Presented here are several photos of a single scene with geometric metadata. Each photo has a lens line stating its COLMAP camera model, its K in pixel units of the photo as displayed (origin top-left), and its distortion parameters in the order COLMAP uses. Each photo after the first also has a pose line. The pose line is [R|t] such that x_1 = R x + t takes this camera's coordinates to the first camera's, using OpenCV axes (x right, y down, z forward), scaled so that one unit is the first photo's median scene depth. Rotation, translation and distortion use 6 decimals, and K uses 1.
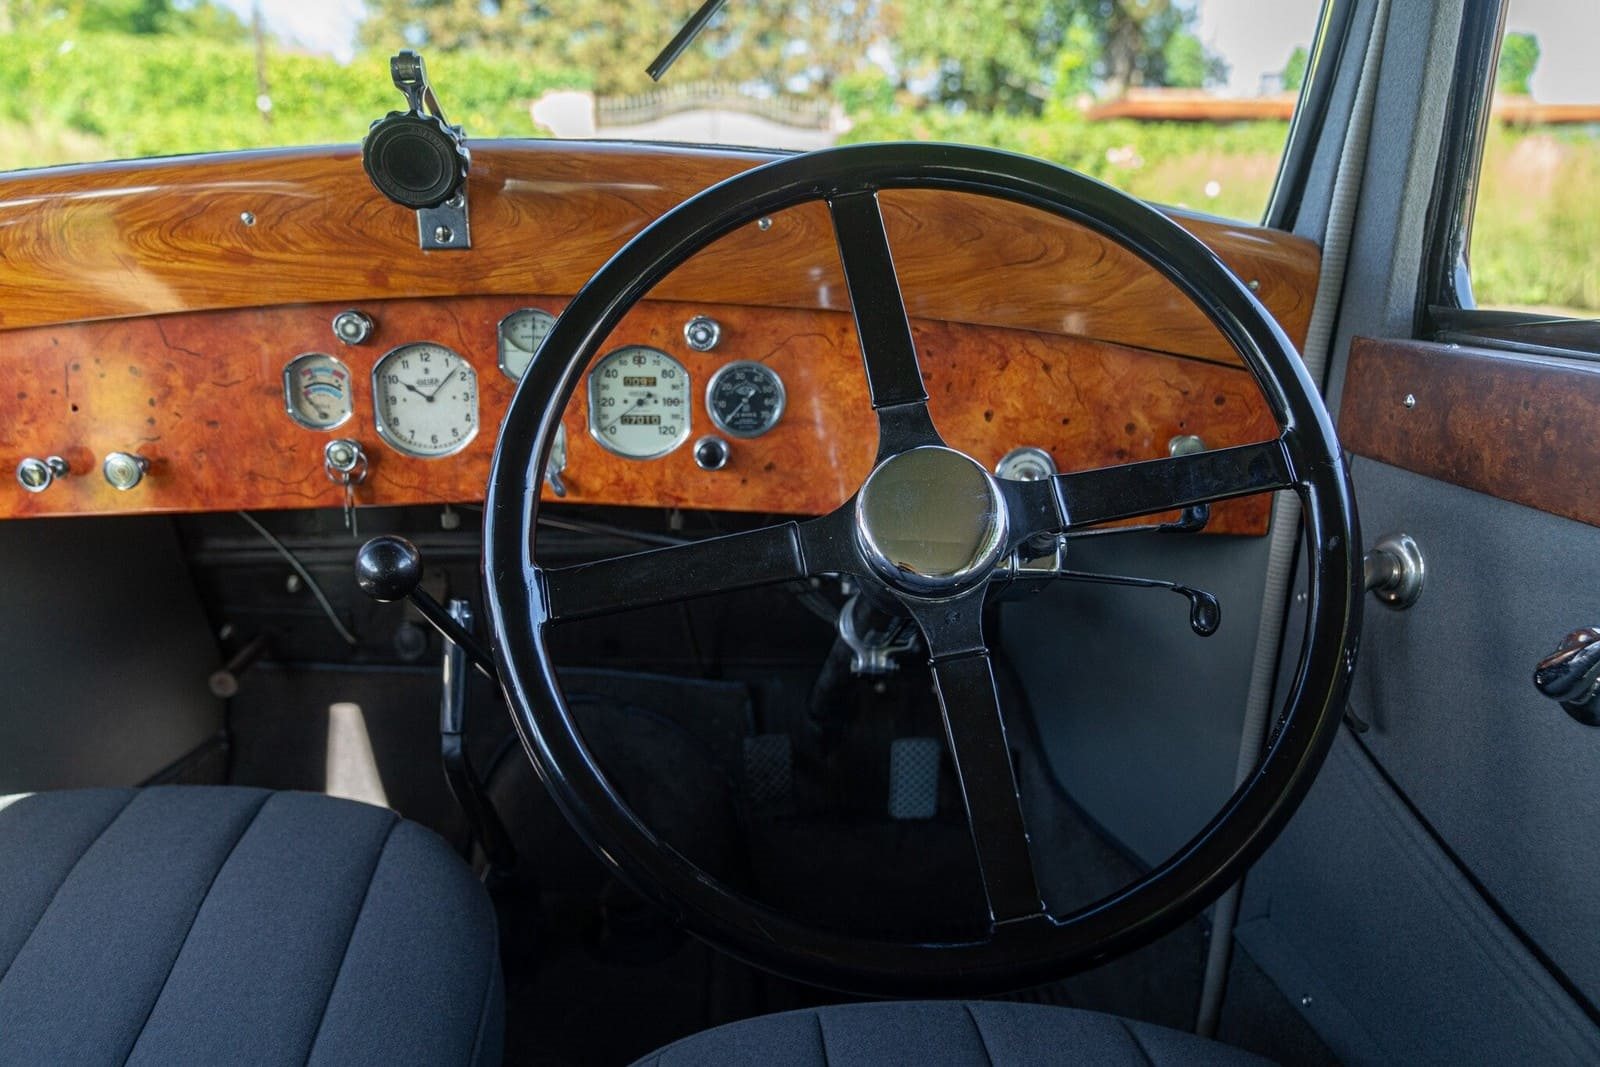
lens RADIAL K [[1183.0, 0, 800.0], [0, 1183.0, 533.5], [0, 0, 1]] dist [-0.034484, 0.041973]
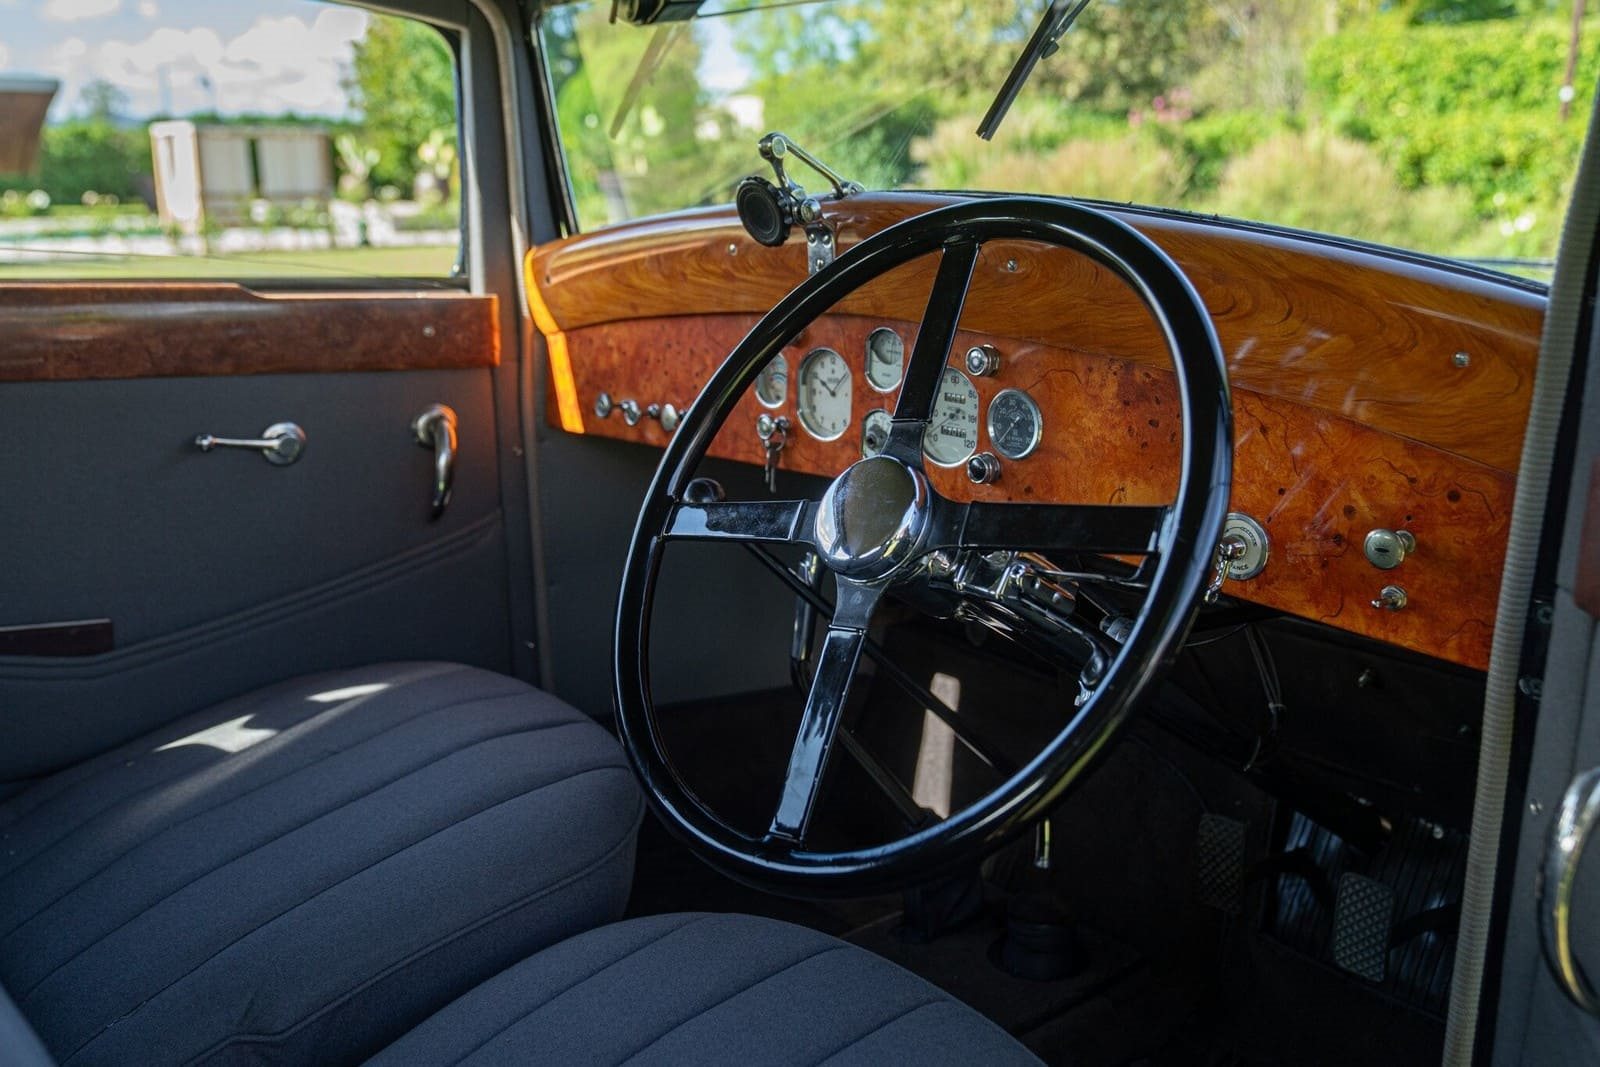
lens RADIAL K [[1442.6, 0, 800.0], [0, 1442.6, 533.5], [0, 0, 1]] dist [0.010825, 0.003978]
pose [[0.603644, 0.177341, -0.777280, 0.892666], [-0.220183, 0.974111, 0.051252, -0.040115], [0.766246, 0.140206, 0.627064, 0.027407]]
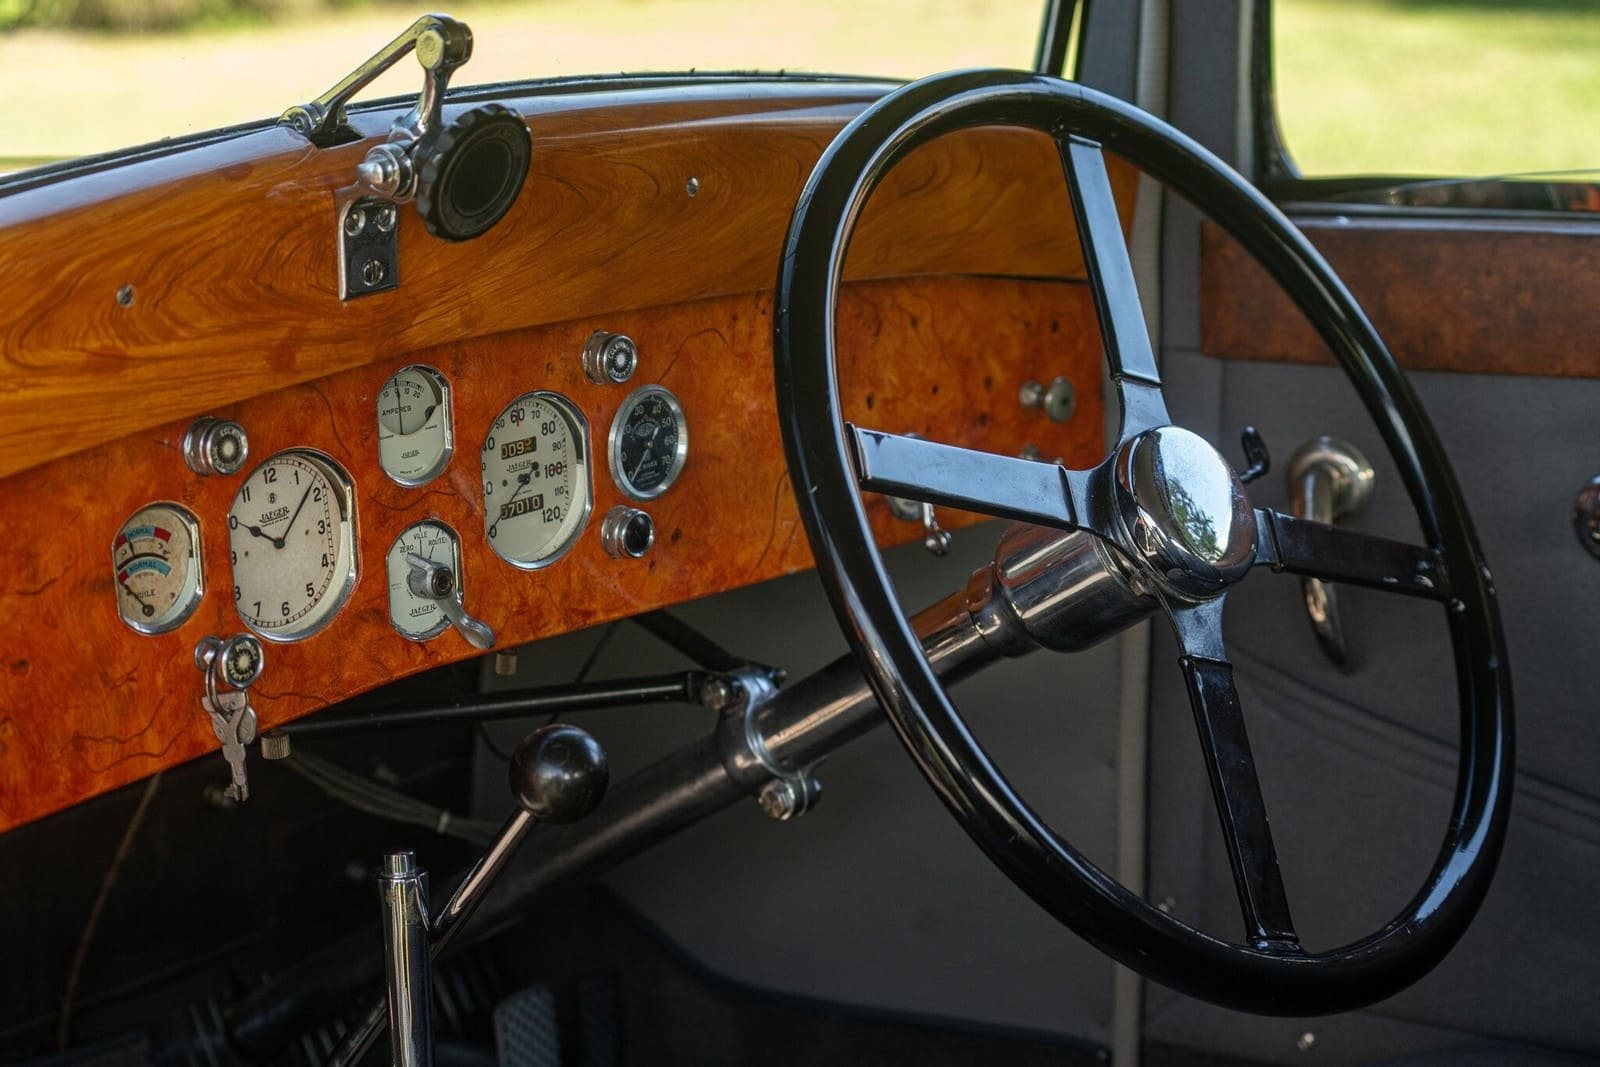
lens RADIAL K [[3189.8, 0, 800.0], [0, 3189.8, 533.5], [0, 0, 1]] dist [0.016364, 0.176086]
pose [[0.664363, -0.212237, 0.716643, -1.300414], [0.244805, 0.967736, 0.059653, -0.151176], [-0.706181, 0.135807, 0.694885, -0.310500]]
